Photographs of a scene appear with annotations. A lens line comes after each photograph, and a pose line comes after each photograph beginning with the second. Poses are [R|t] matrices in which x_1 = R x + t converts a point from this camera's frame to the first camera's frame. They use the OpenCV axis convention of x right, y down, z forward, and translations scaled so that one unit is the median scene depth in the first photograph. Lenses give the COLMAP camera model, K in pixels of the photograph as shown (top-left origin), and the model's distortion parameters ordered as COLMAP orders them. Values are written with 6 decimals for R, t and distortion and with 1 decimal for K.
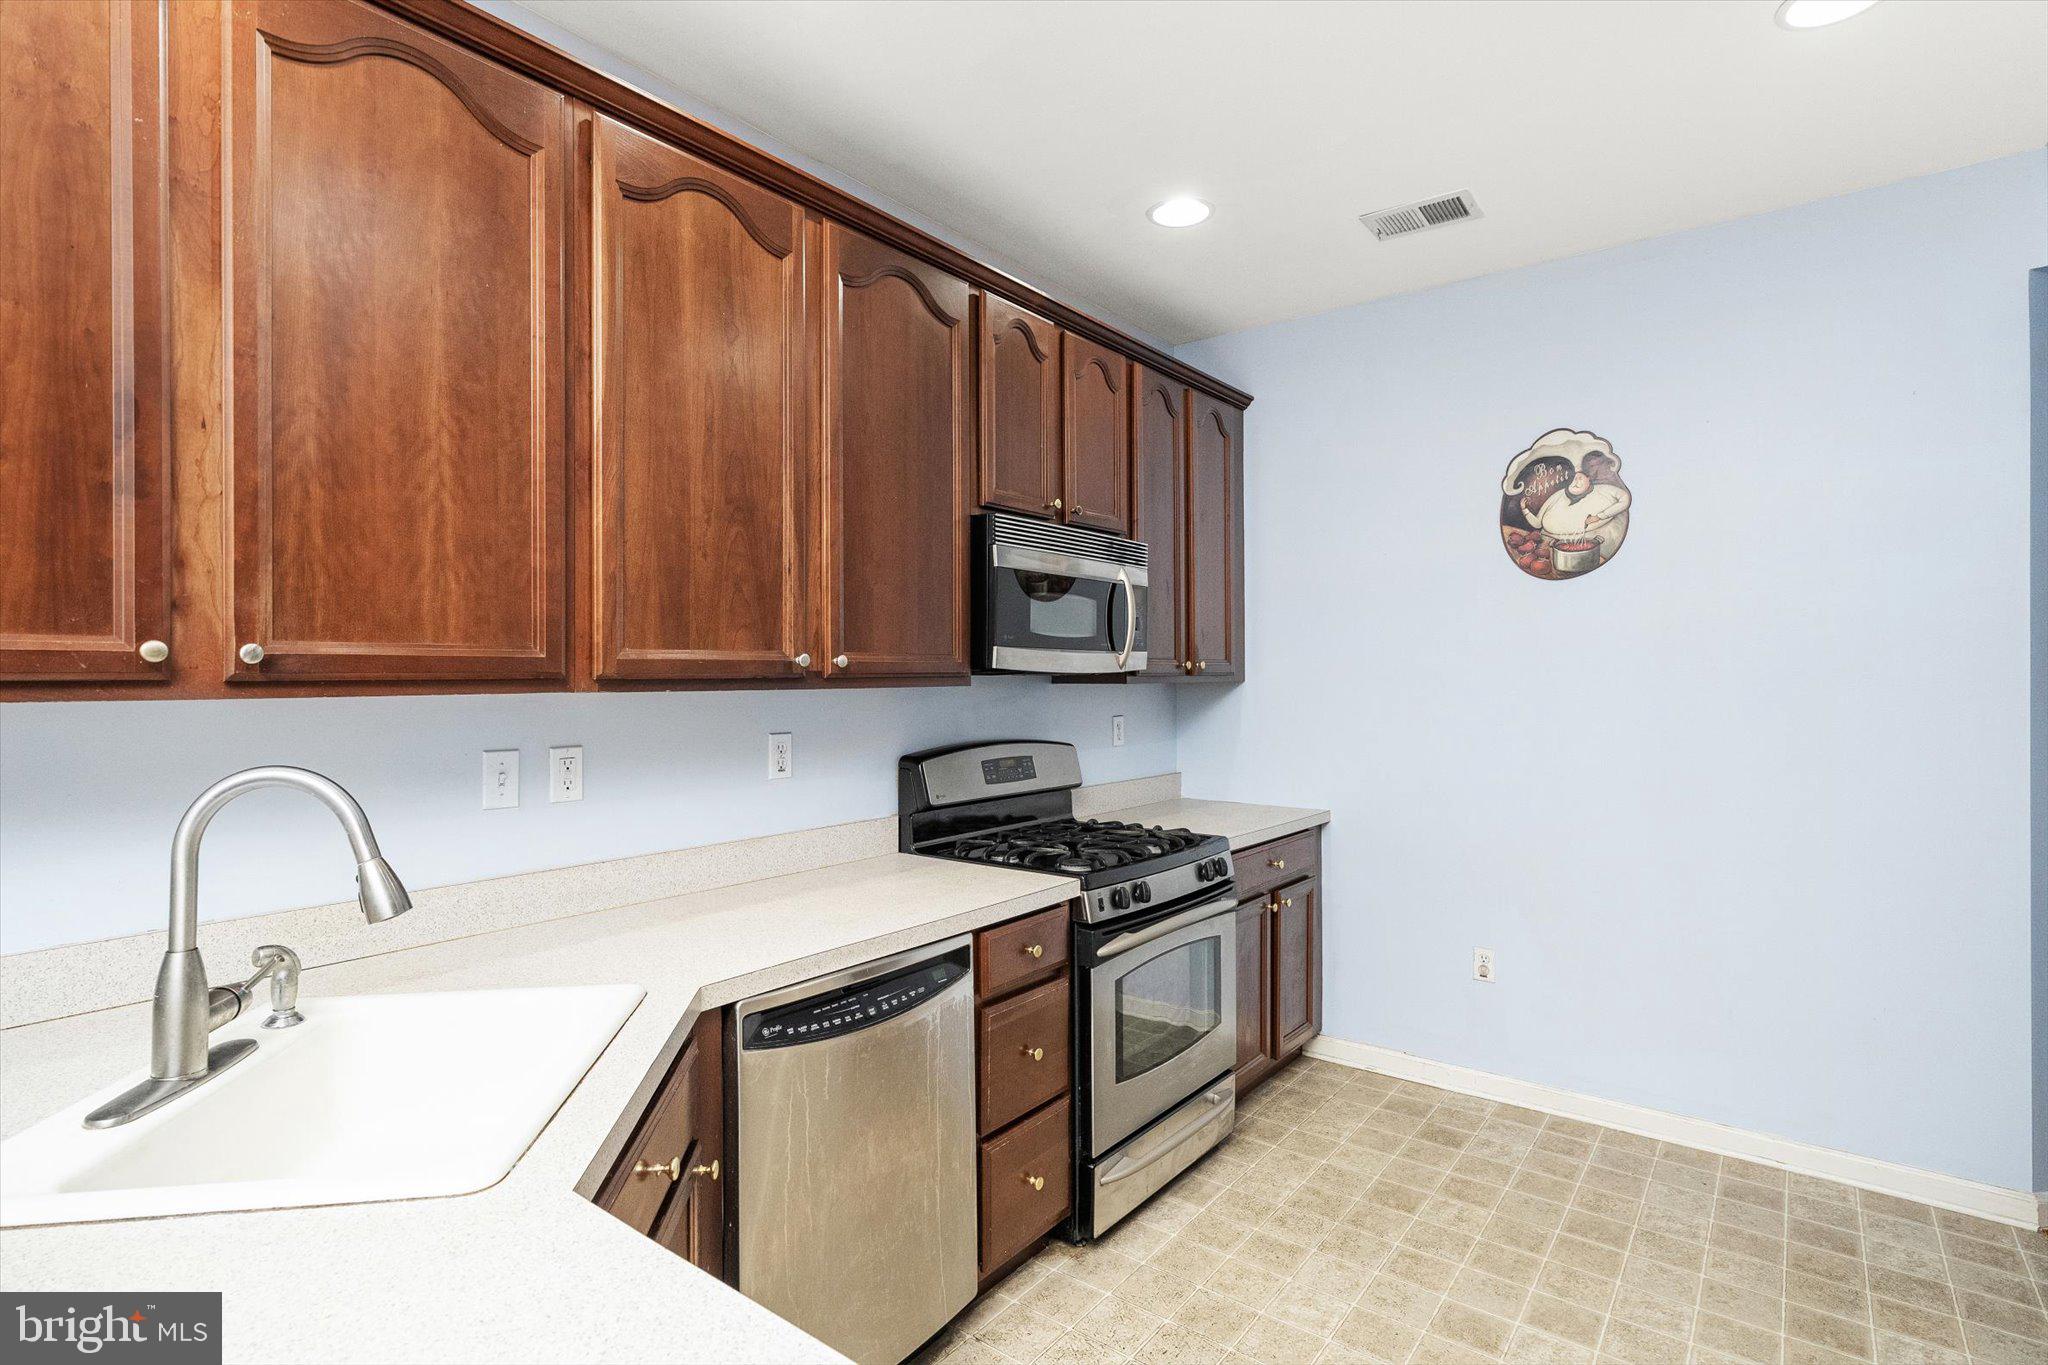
lens RADIAL K [[993.6, 0, 1020.6], [0, 993.6, 669.9], [0, 0, 1]] dist [-0.005803, 0.002759]
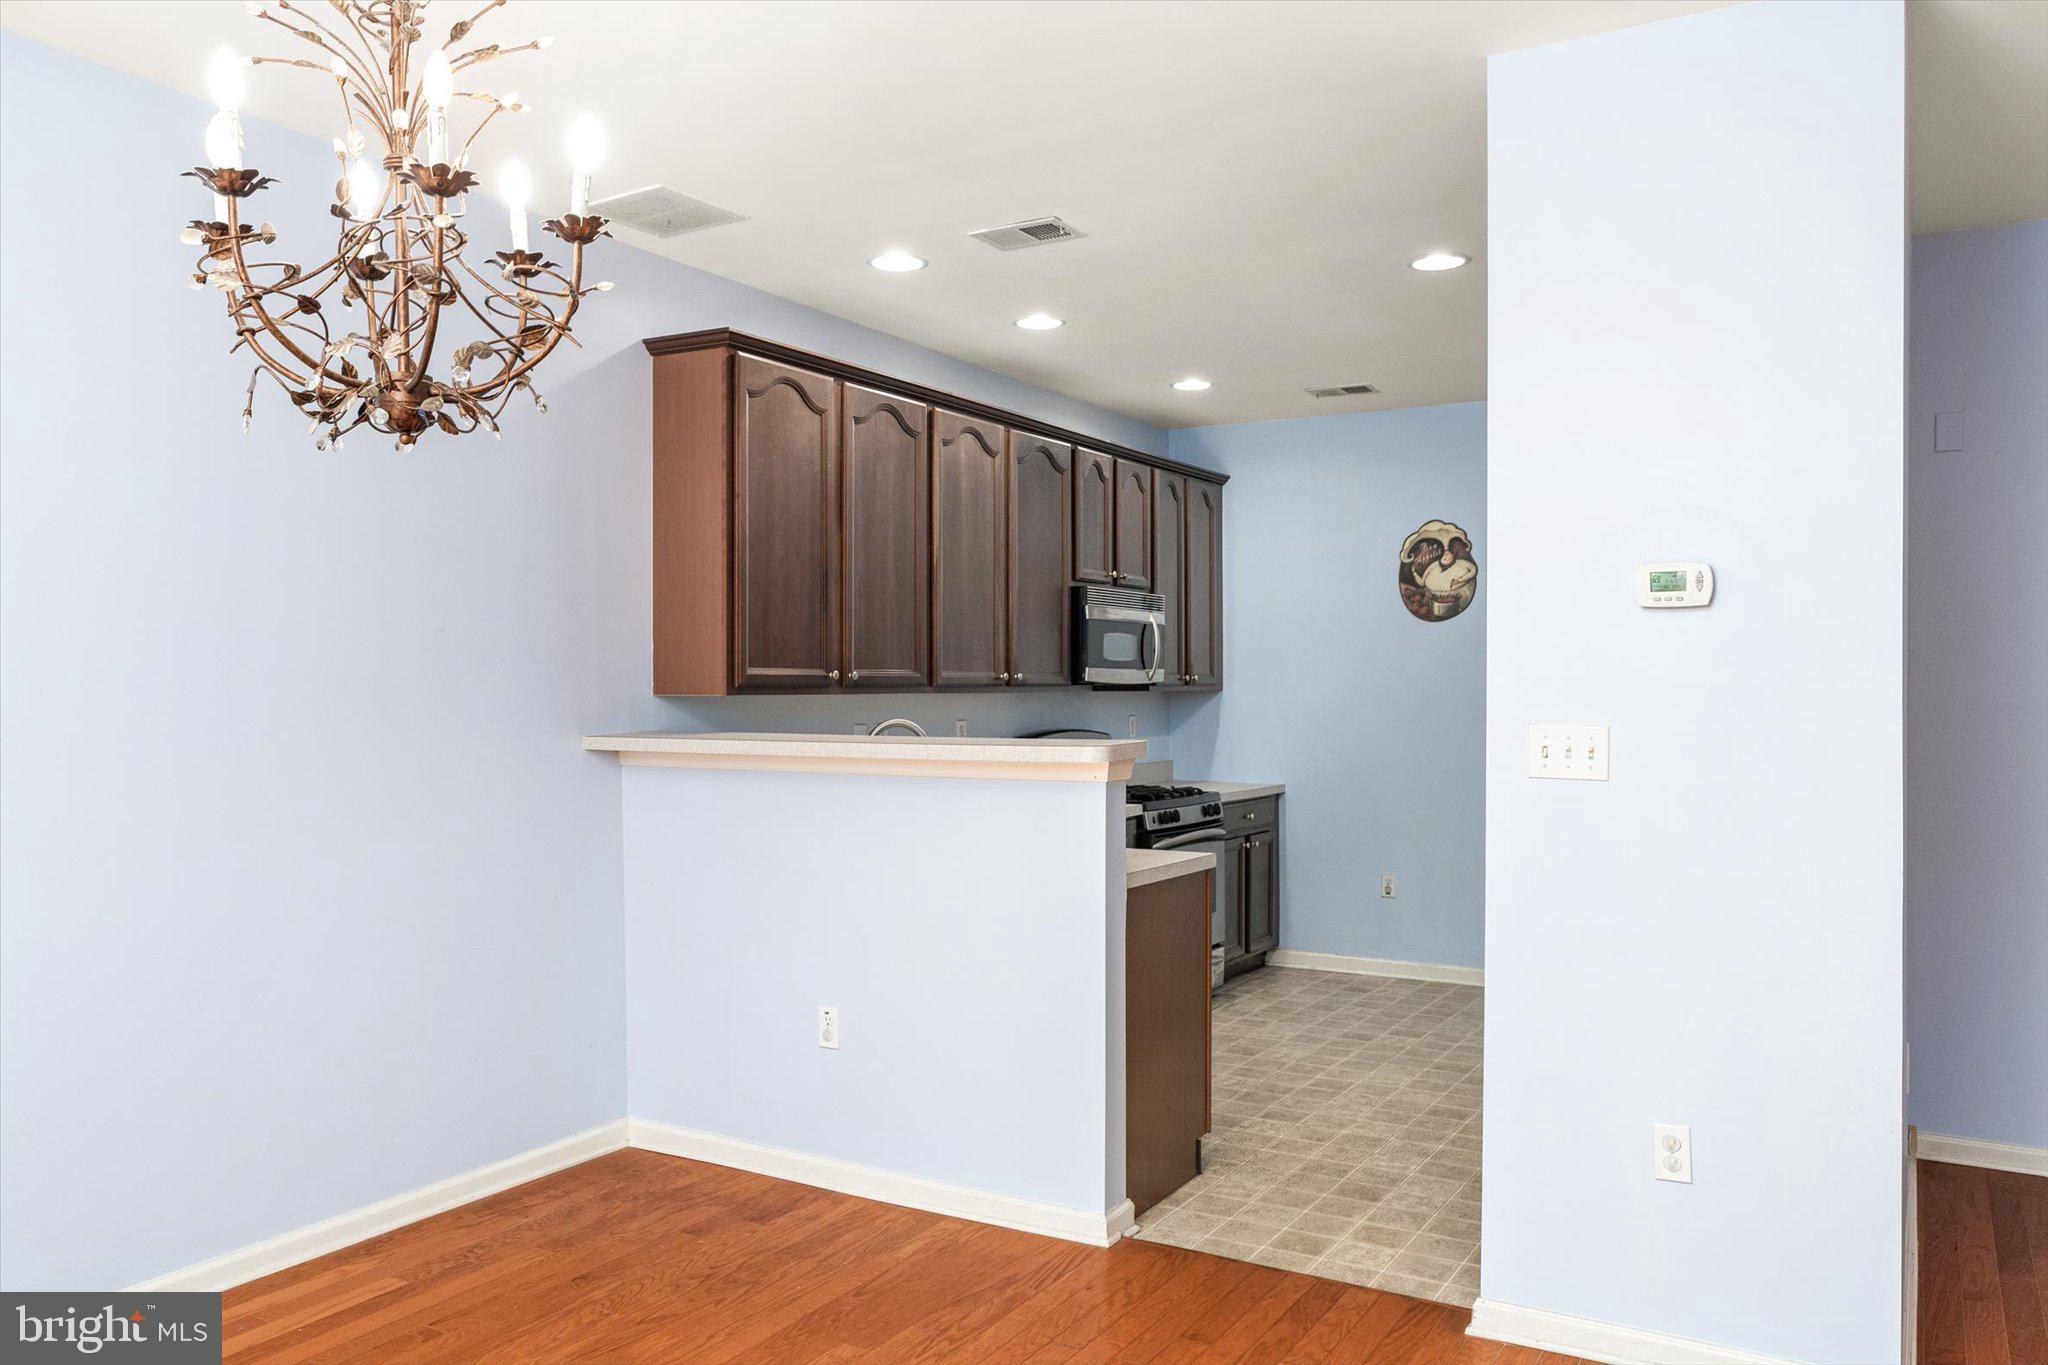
lens RADIAL K [[1520.4, 0, 1010.2], [0, 1520.4, 691.0], [0, 0, 1]] dist [0.006816, 0.000189]
pose [[0.992377, 0.000429, 0.123242, -0.373306], [-0.001480, 0.999963, 0.008437, -0.004746], [-0.123234, -0.008555, 0.992341, -1.194645]]
